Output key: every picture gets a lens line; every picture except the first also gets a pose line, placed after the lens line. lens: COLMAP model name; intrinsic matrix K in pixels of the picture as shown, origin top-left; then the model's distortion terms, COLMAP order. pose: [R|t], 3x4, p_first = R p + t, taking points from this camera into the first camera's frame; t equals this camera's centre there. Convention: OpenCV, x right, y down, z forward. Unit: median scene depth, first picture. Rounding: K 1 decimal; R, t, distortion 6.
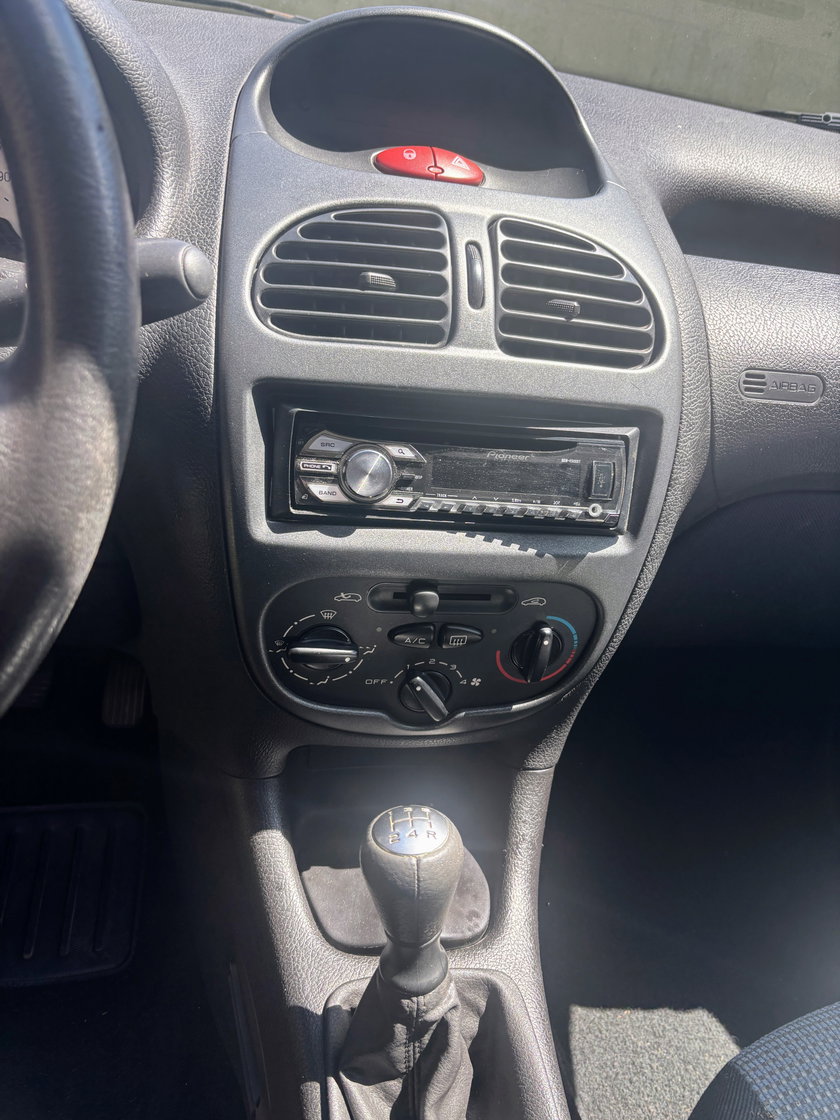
lens RADIAL K [[852.8, 0, 419.6], [0, 852.8, 559.3], [0, 0, 1]] dist [0.035583, -0.018422]
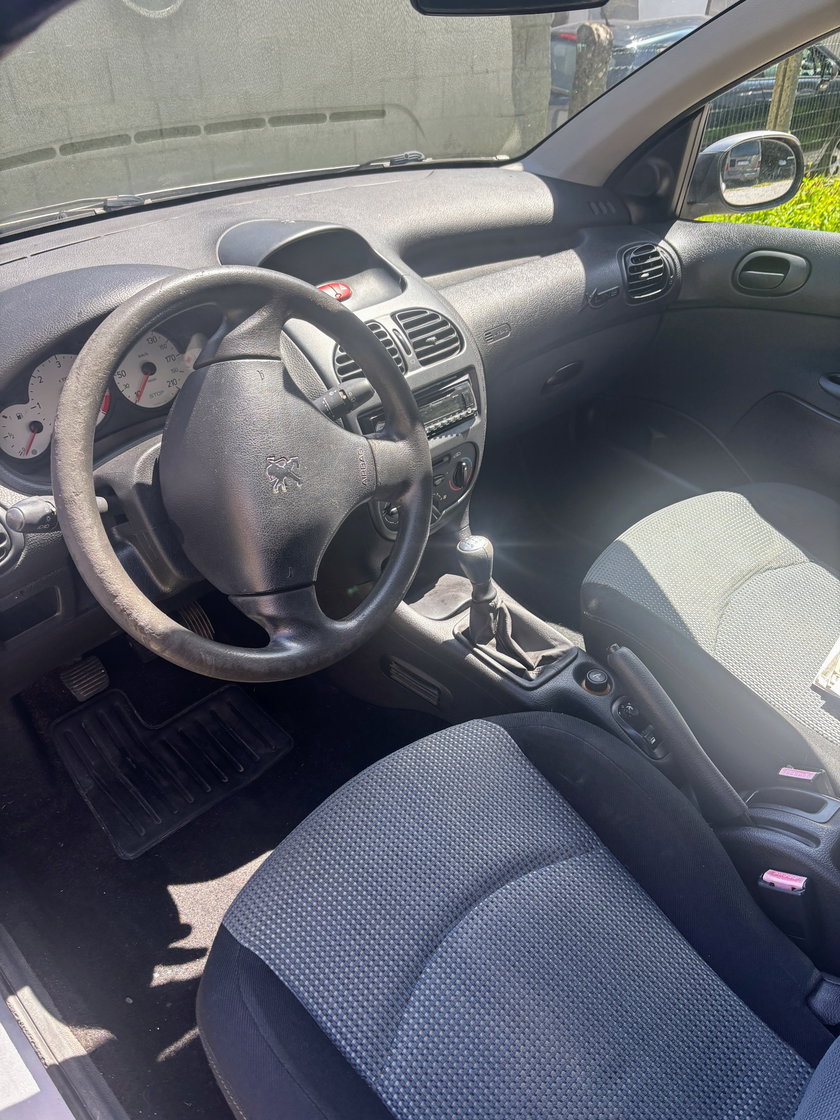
lens RADIAL K [[852.8, 0, 420.5], [0, 852.8, 559.6], [0, 0, 1]] dist [0.035583, -0.018422]
pose [[0.820322, -0.441572, 0.363436, -1.040650], [0.393972, 0.896972, 0.200567, -0.227200], [-0.414556, -0.021347, 0.909773, -1.276546]]
